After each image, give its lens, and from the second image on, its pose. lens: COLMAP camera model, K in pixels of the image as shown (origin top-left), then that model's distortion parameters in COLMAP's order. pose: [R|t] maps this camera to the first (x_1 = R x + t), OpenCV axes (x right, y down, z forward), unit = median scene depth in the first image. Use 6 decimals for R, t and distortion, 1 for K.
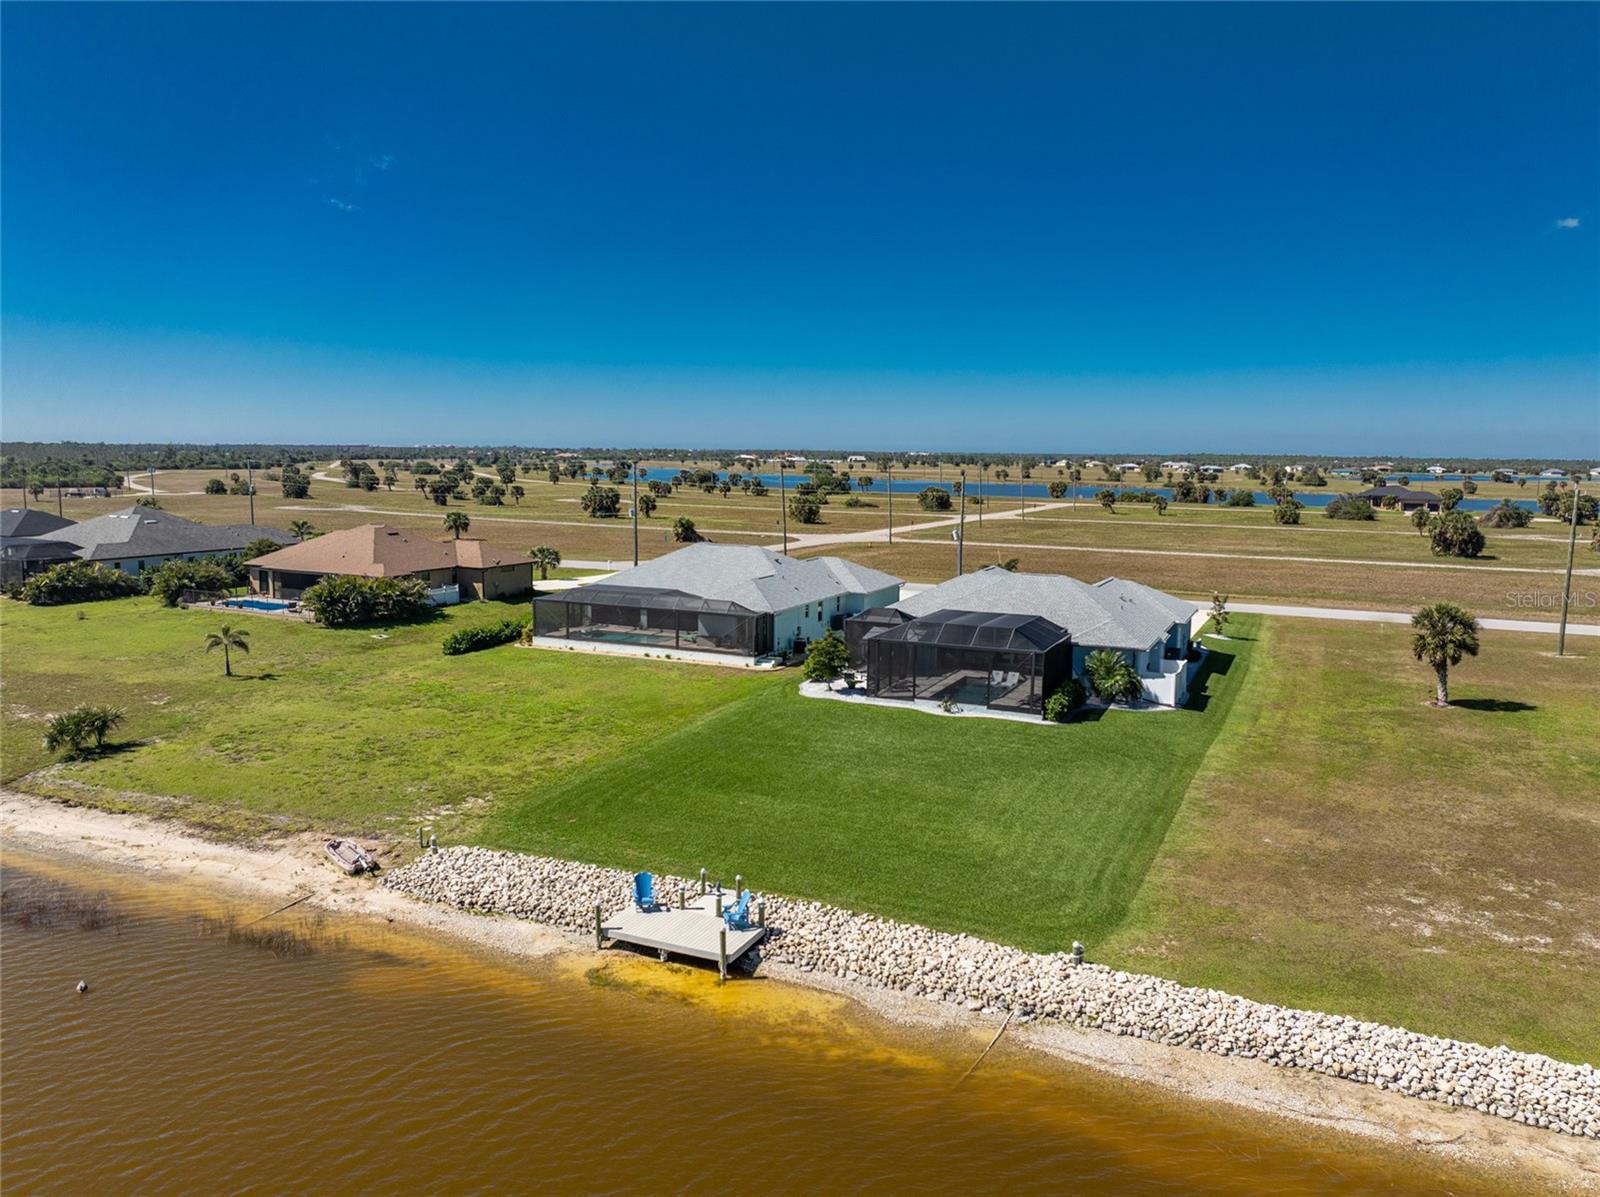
lens RADIAL K [[1144.3, 0, 800.0], [0, 1144.3, 598.5], [0, 0, 1]] dist [-0.028901, -0.002641]
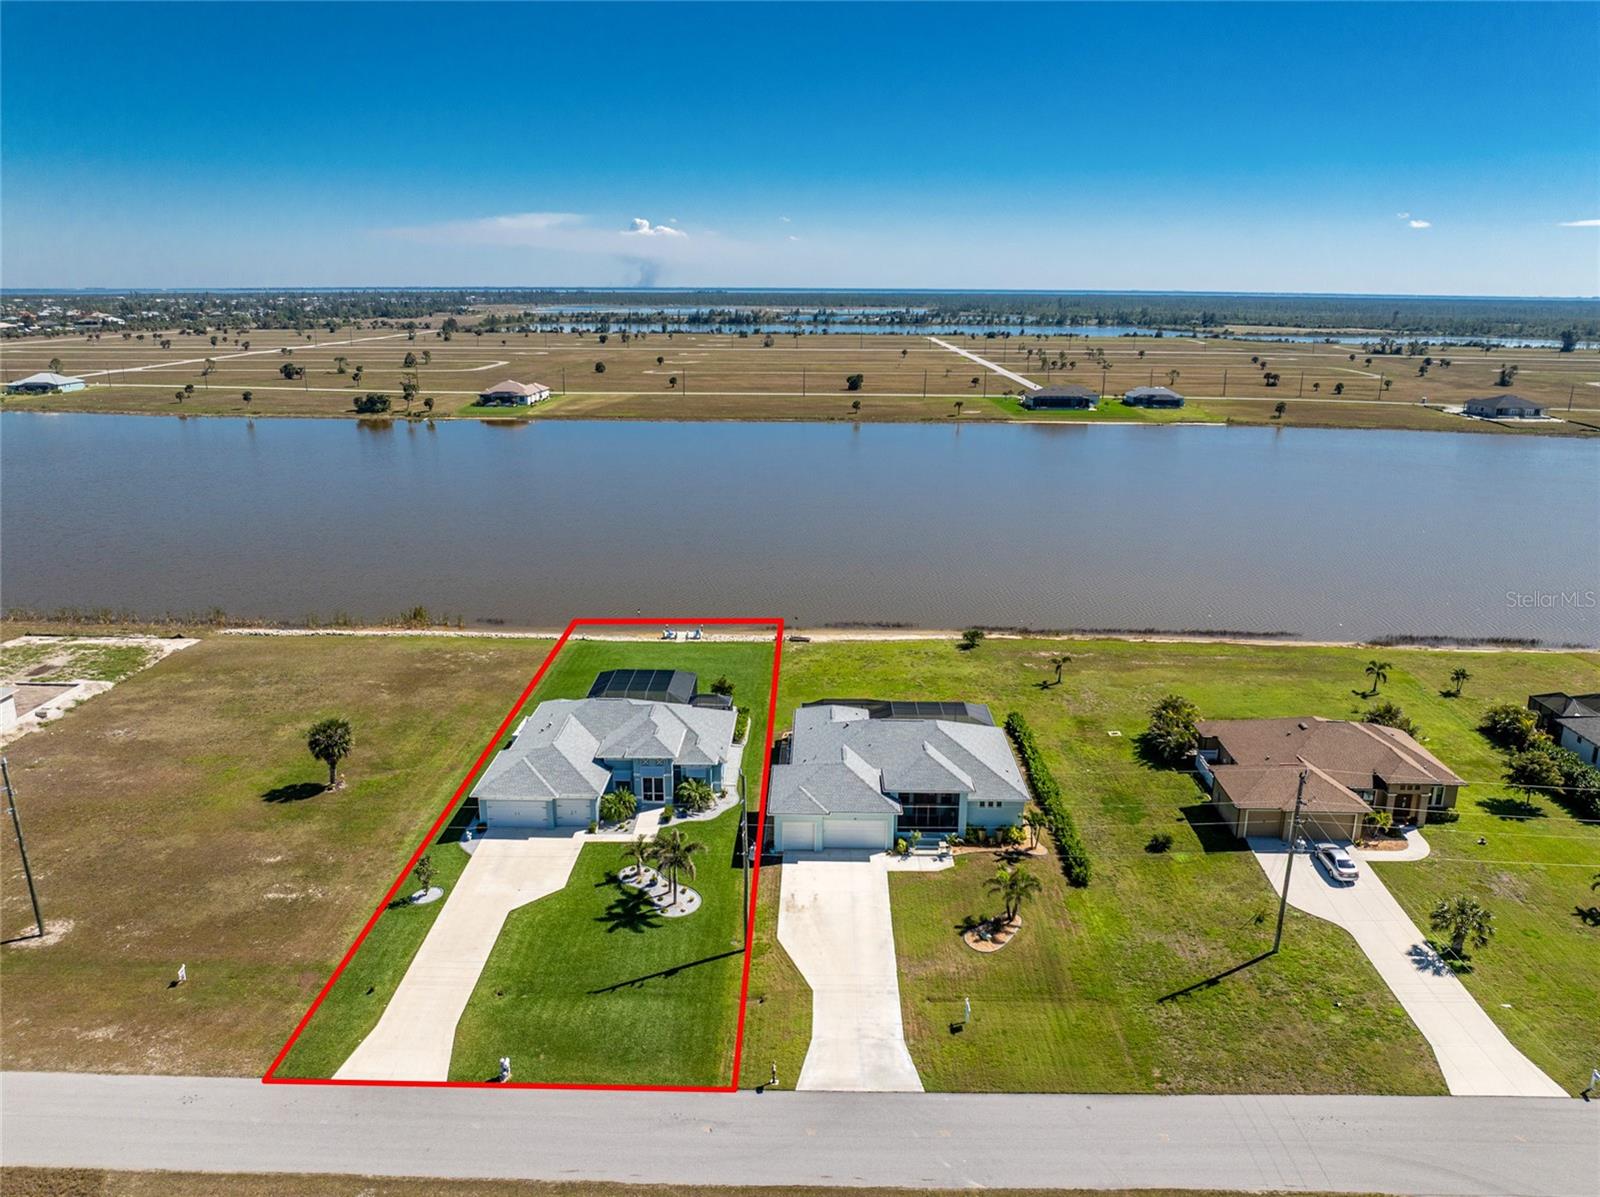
lens RADIAL K [[1146.0, 0, 800.0], [0, 1146.0, 598.5], [0, 0, 1]] dist [-0.037890, 0.001907]
pose [[-0.917512, 0.092682, -0.386759, 0.830230], [-0.066018, 0.923483, 0.377915, -1.073300], [0.392191, 0.372275, -0.841188, 3.535084]]
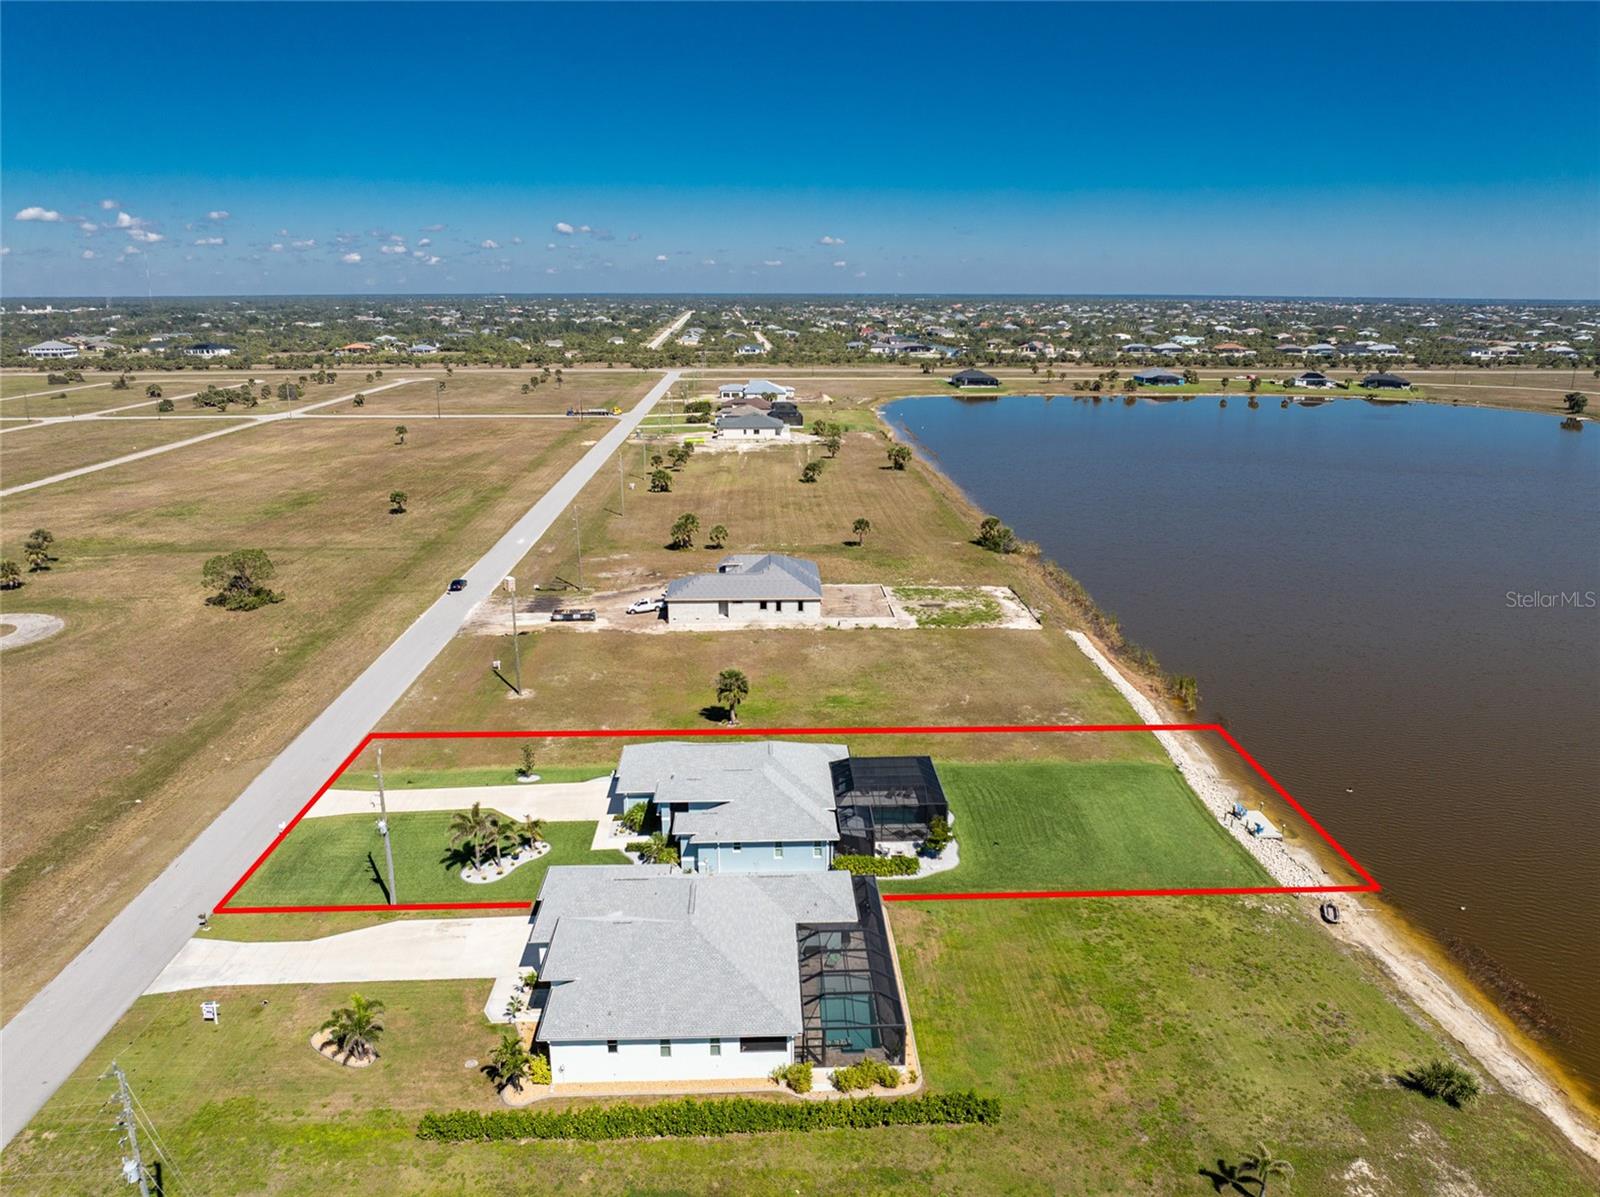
lens RADIAL K [[1131.2, 0, 800.0], [0, 1131.2, 598.5], [0, 0, 1]] dist [-0.036366, -0.003841]
pose [[-0.451676, -0.242978, 0.858458, -1.443044], [0.114661, 0.938412, 0.325937, -0.987549], [-0.884783, 0.245650, -0.395998, 2.330634]]
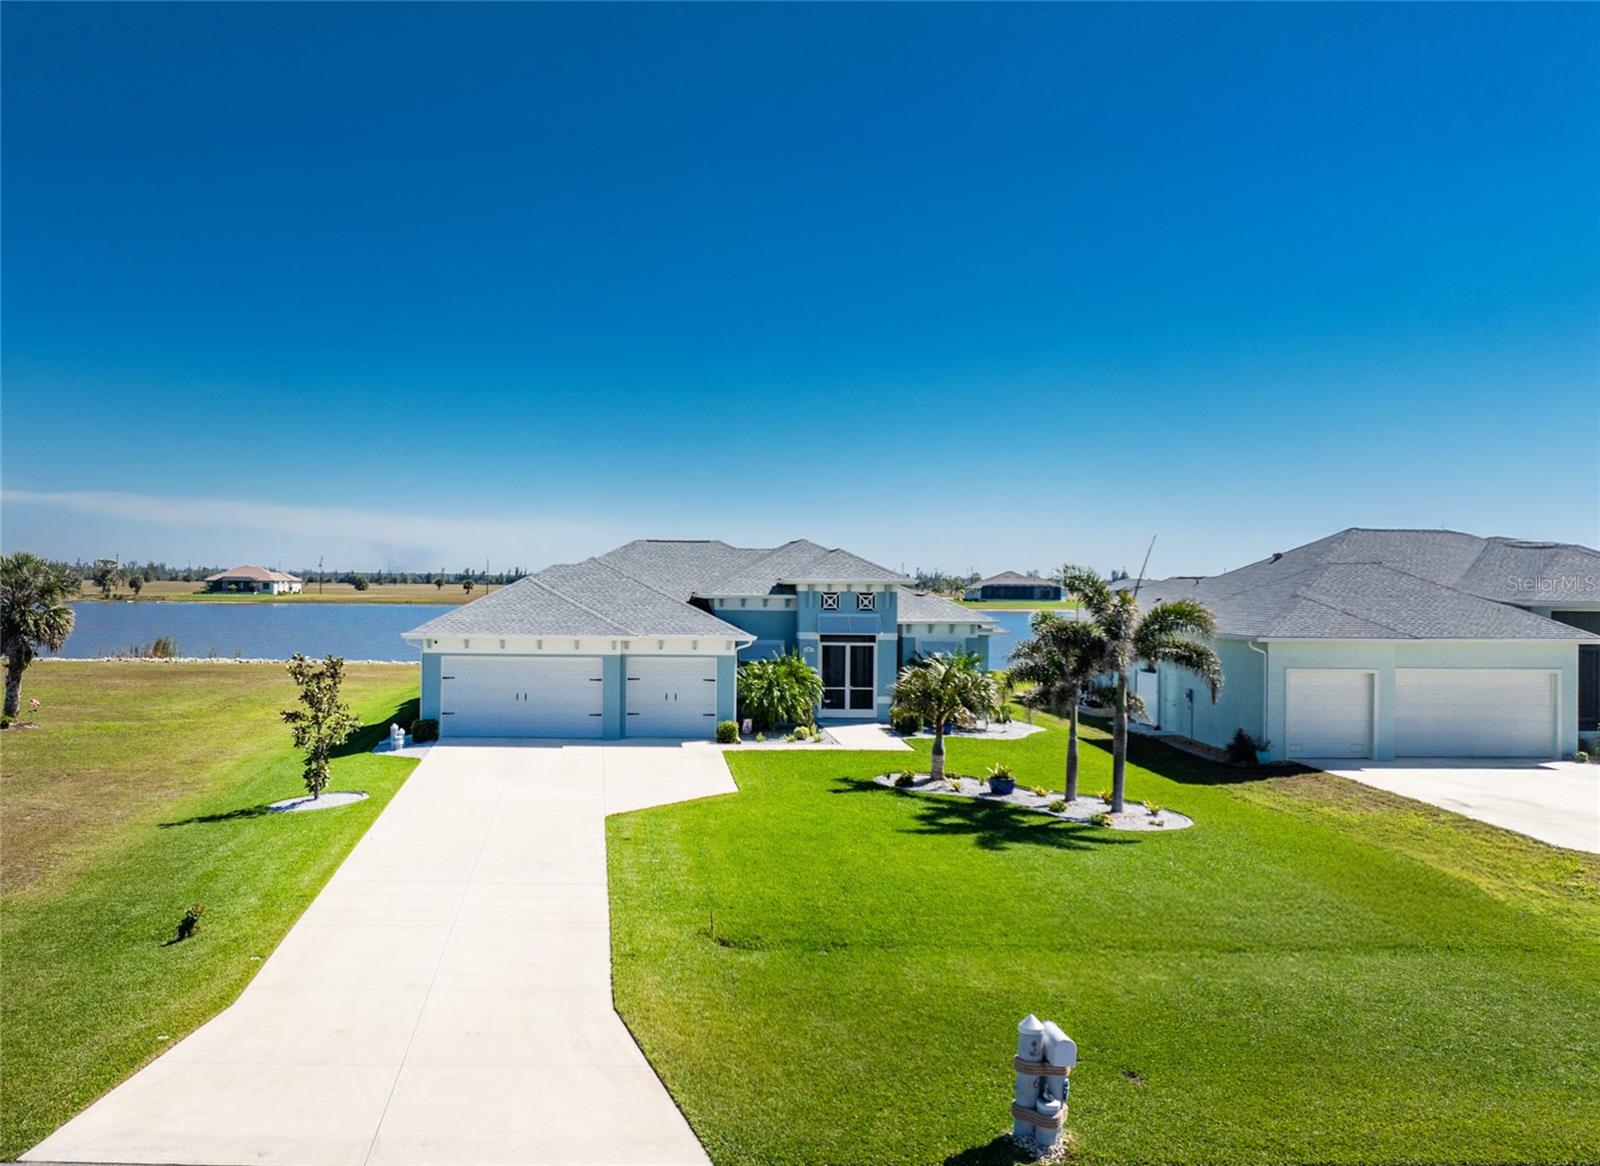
lens RADIAL K [[1441.4, 0, 590.7], [0, 1441.4, 583.3], [0, 0, 1]] dist [-0.032900, 0.000398]
pose [[-0.909992, -0.023343, -0.413969, 0.893079], [-0.075375, 0.991091, 0.109805, -0.136555], [0.407718, 0.131124, -0.903644, 2.671486]]
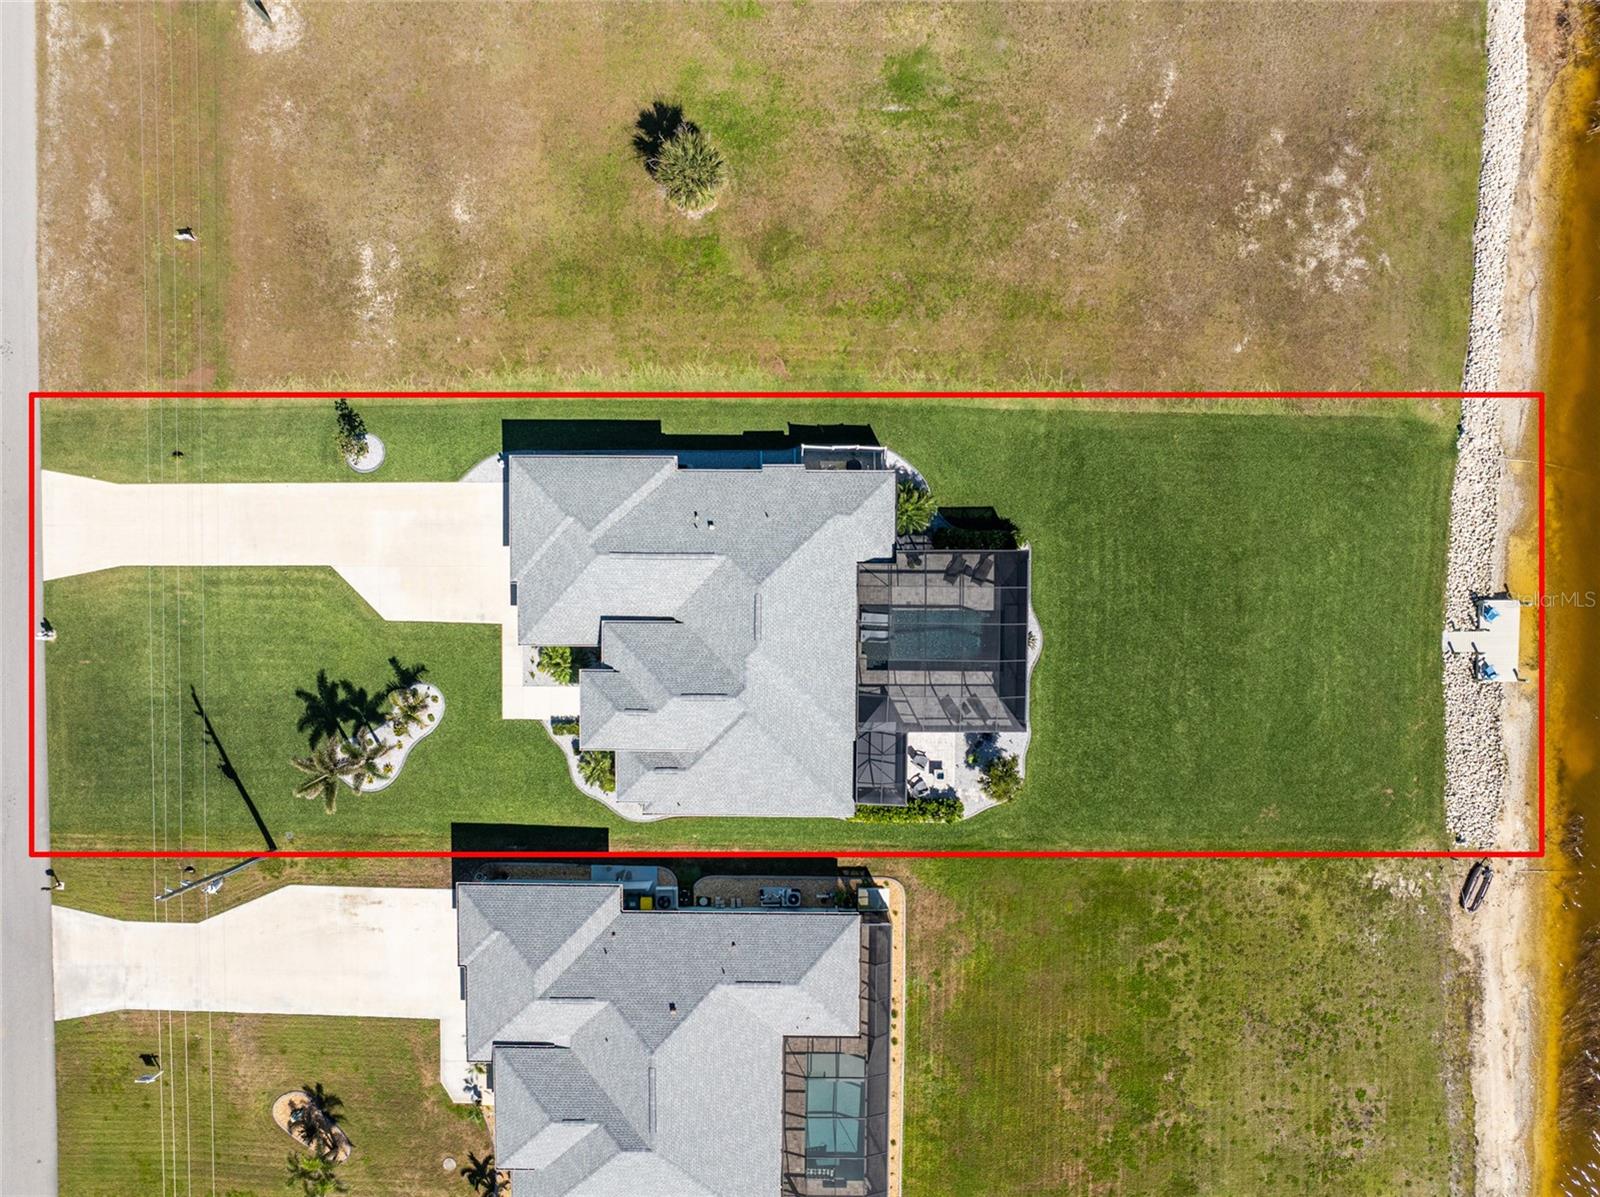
lens RADIAL K [[1144.3, 0, 800.0], [0, 1144.3, 598.5], [0, 0, 1]] dist [-0.028901, -0.002641]
pose [[-0.409720, -0.910822, -0.050322, 0.404768], [0.121605, -0.109208, 0.986553, -1.298692], [-0.904070, 0.398091, 0.155505, 1.355448]]
